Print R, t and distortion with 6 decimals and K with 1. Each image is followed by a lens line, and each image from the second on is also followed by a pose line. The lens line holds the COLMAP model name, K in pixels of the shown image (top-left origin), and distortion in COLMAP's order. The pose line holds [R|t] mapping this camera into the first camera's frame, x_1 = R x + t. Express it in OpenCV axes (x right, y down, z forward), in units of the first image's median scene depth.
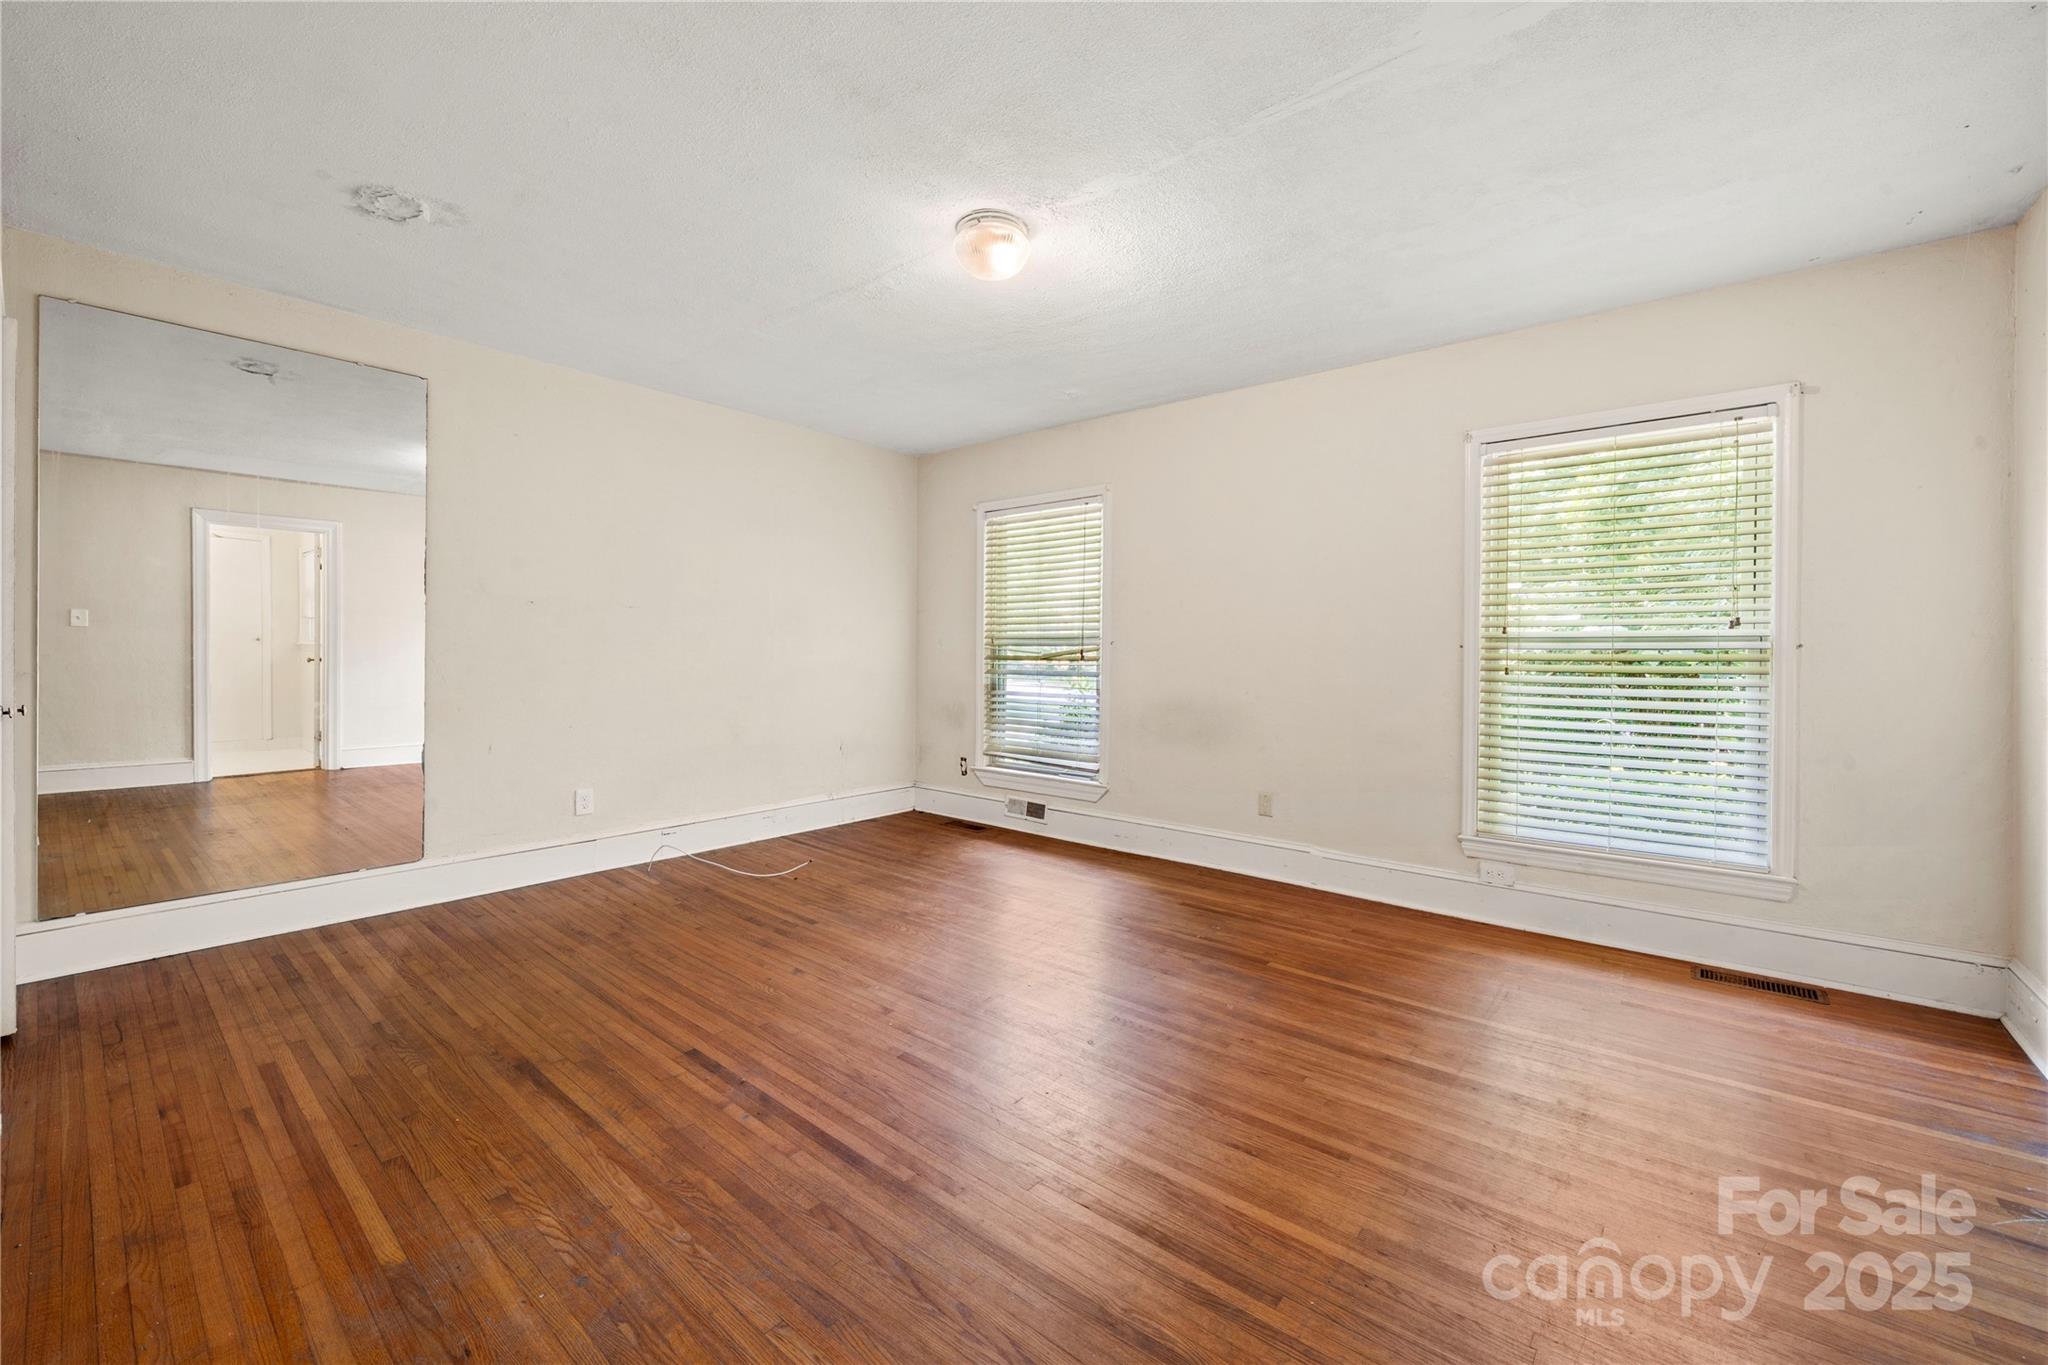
lens RADIAL K [[804.2, 0, 1023.6], [0, 804.2, 643.4], [0, 0, 1]] dist [0.000075, -0.000012]
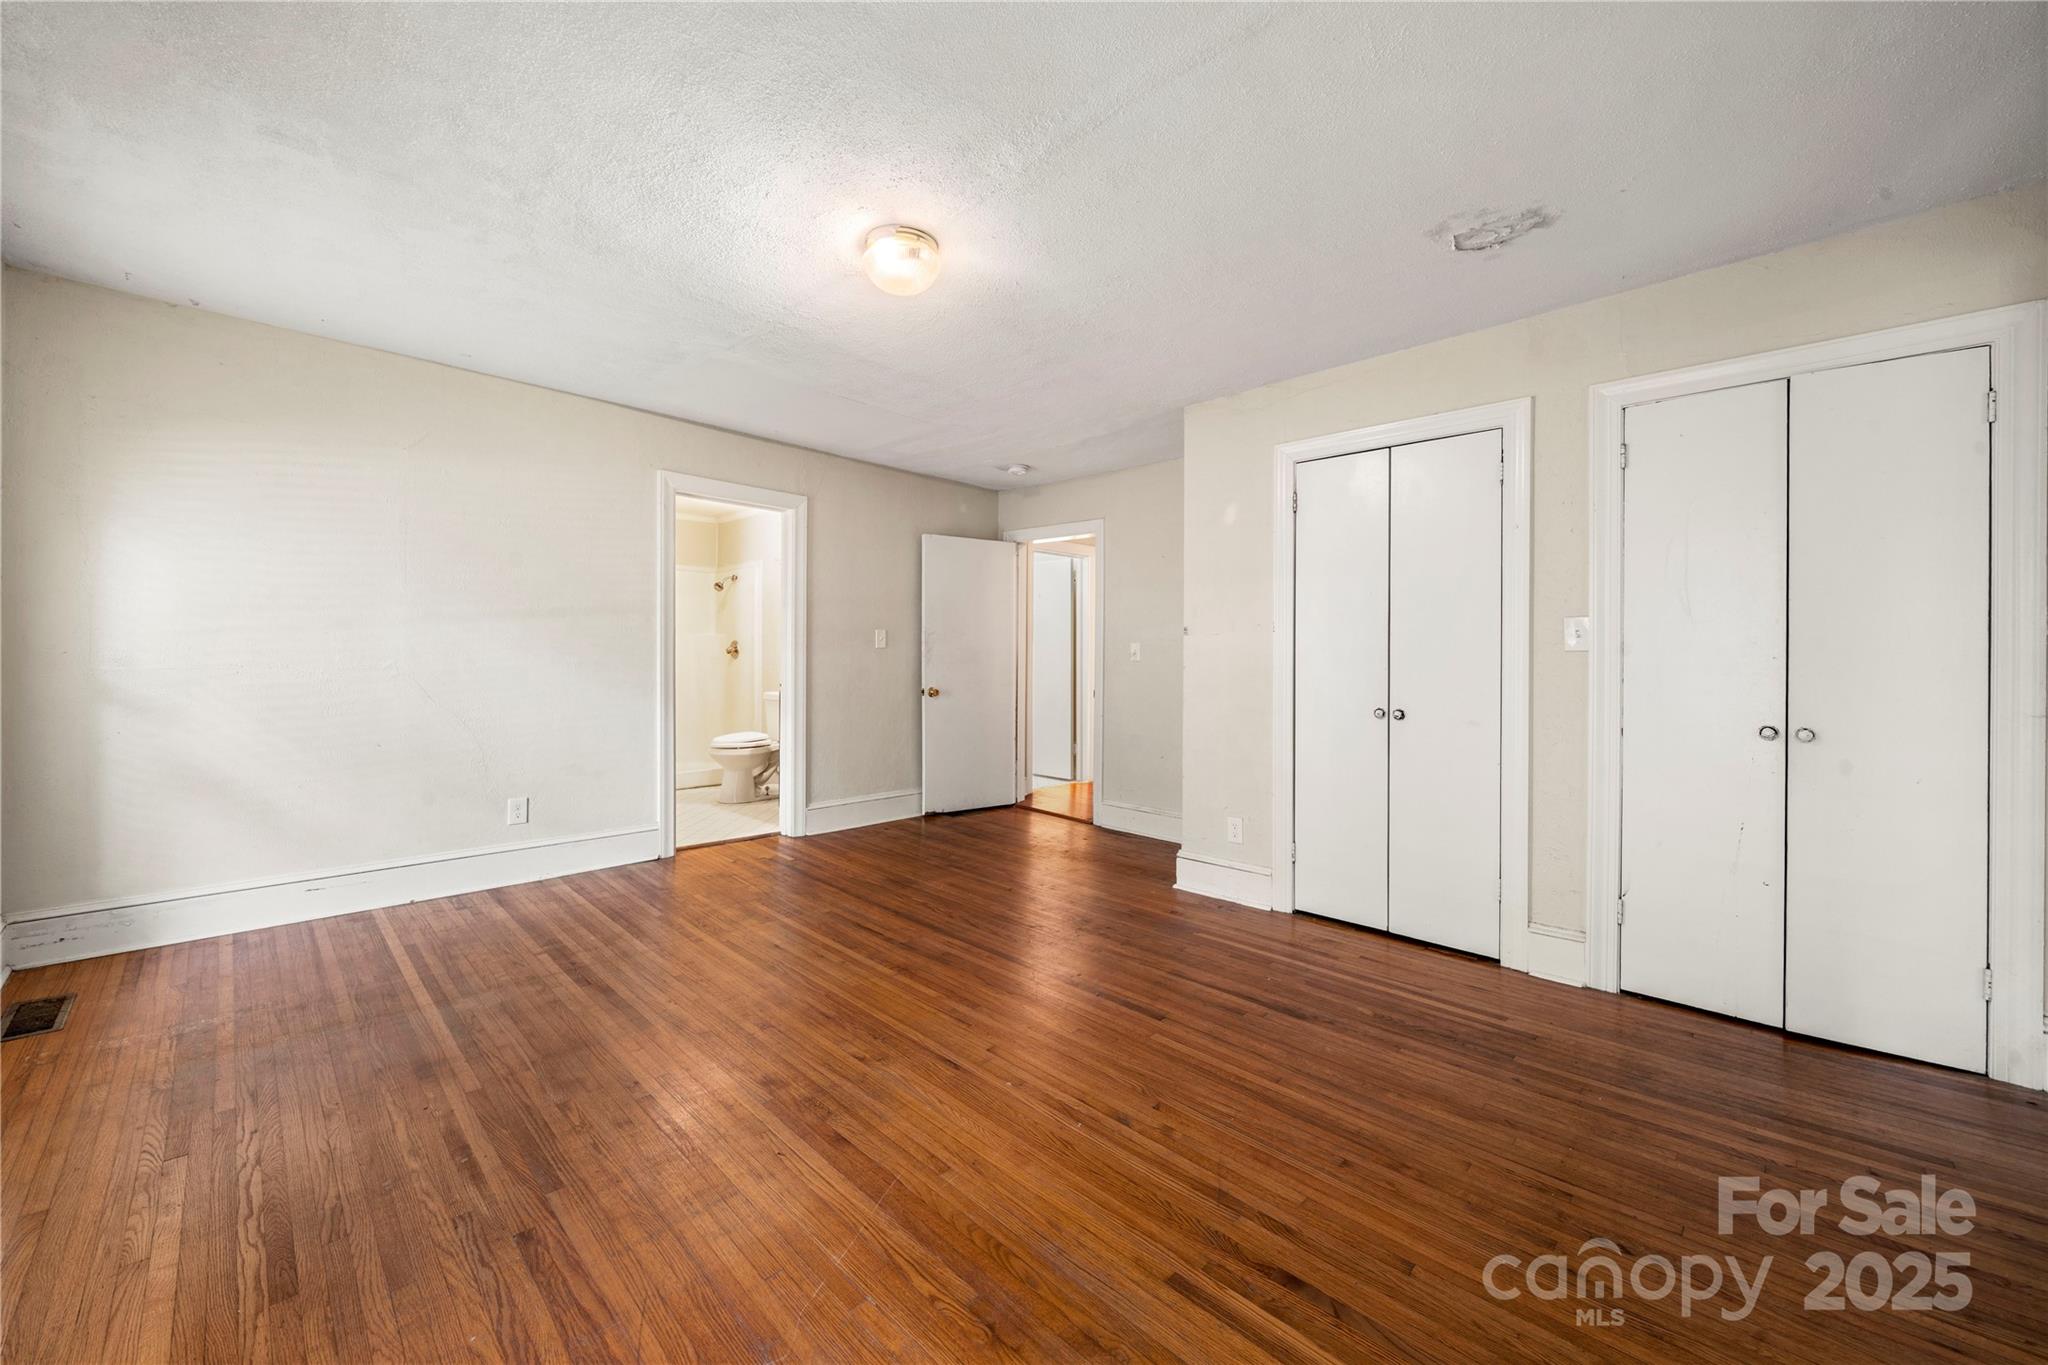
lens RADIAL K [[753.0, 0, 1054.4], [0, 753.0, 676.1], [0, 0, 1]] dist [-0.000914, -0.000077]
pose [[-0.998740, -0.020623, 0.045741, -0.281349], [-0.019965, 0.999691, 0.014789, 0.007946], [-0.046032, 0.013857, -0.998844, 1.942710]]
